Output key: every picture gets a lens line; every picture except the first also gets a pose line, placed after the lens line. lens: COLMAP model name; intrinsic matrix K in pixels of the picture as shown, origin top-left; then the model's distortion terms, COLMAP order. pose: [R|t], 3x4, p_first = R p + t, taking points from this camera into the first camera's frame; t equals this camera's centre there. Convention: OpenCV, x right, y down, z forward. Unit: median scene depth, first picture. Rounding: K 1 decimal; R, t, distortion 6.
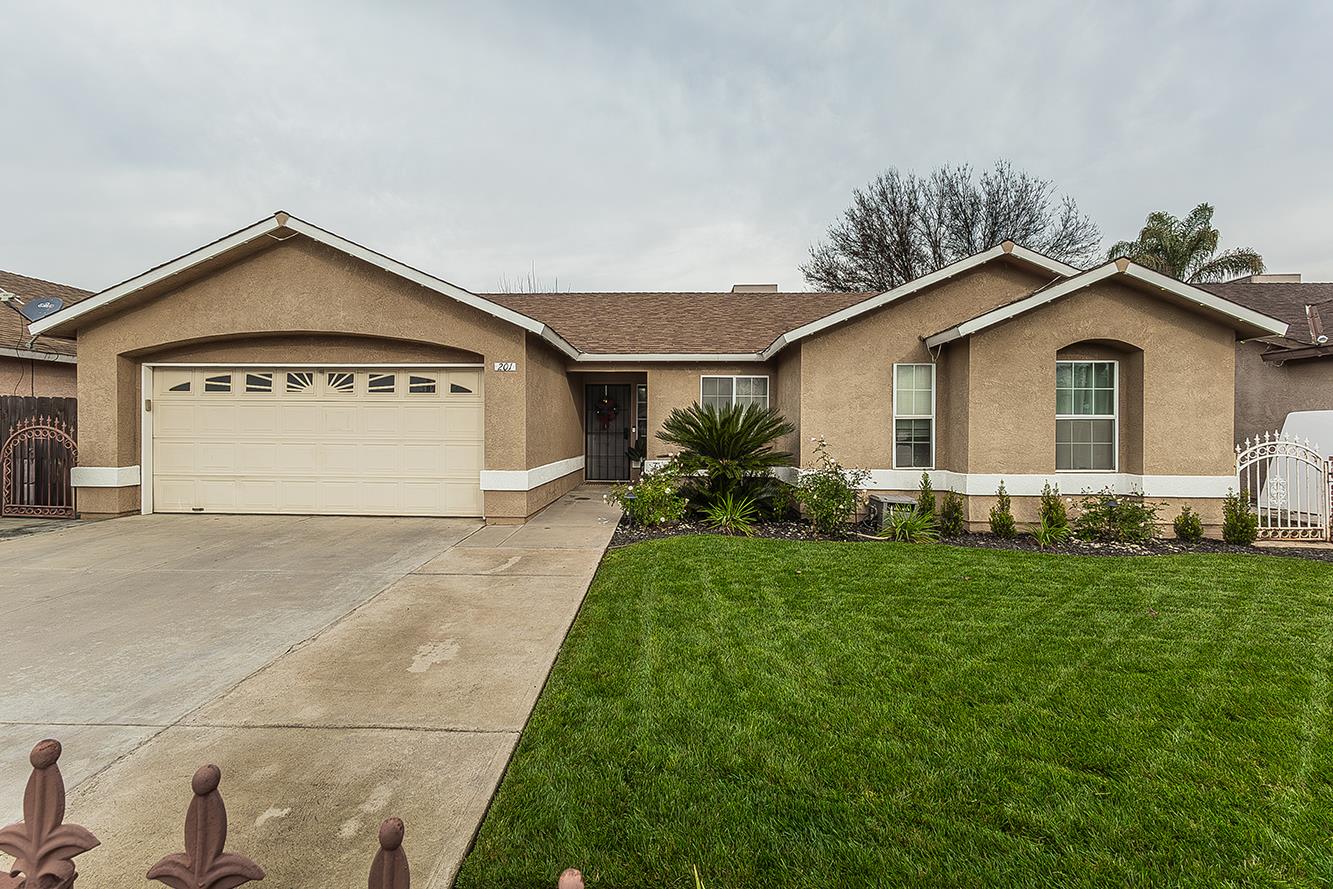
lens RADIAL K [[579.4, 0, 664.6], [0, 579.4, 415.8], [0, 0, 1]] dist [0.003621, 0.000359]
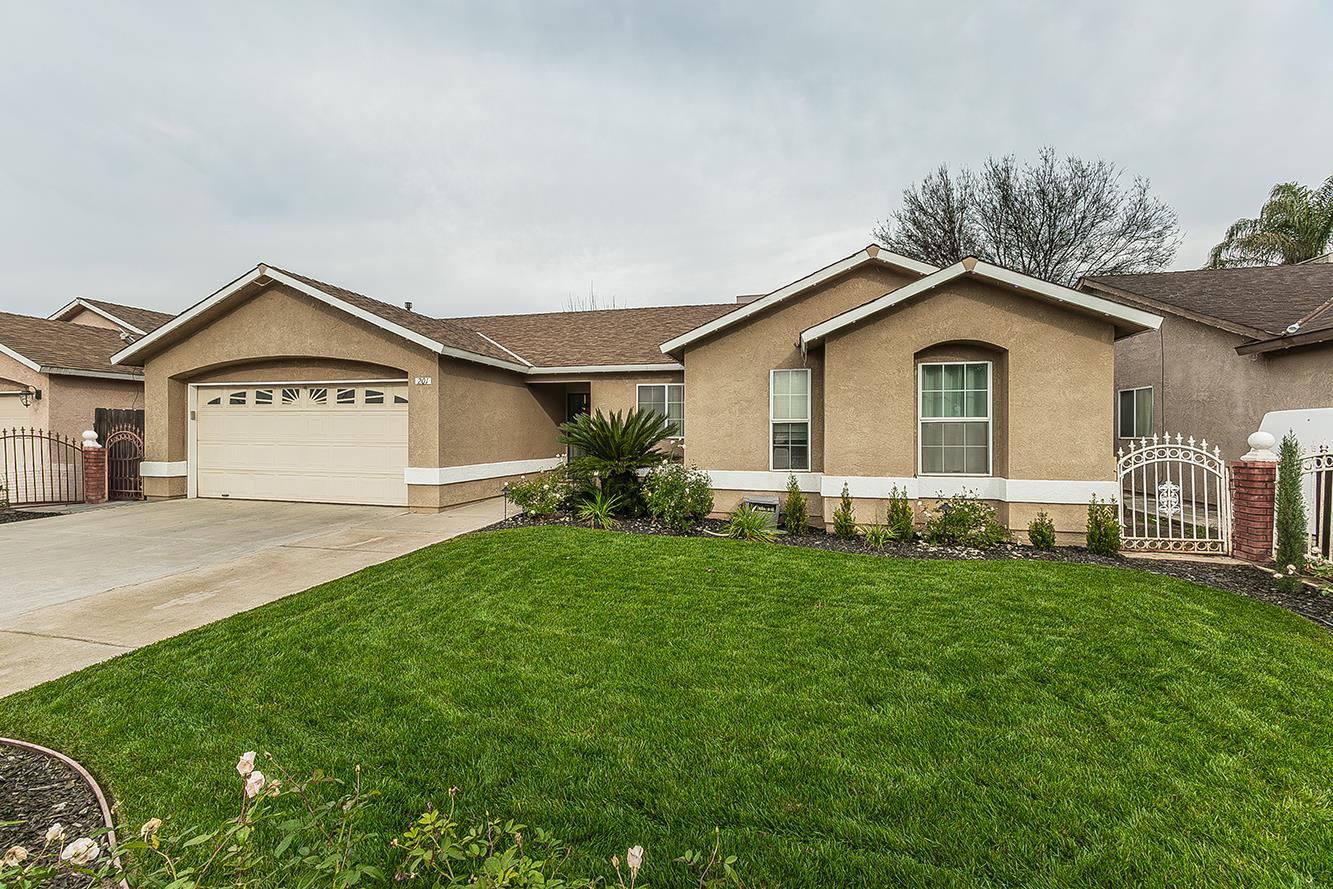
lens RADIAL K [[557.6, 0, 666.8], [0, 557.6, 418.1], [0, 0, 1]] dist [0.001943, -0.000574]
pose [[0.979228, -0.007555, -0.202621, 0.437492], [0.006282, 0.999956, -0.006925, 0.003256], [0.202665, 0.005509, 0.979233, -0.021541]]
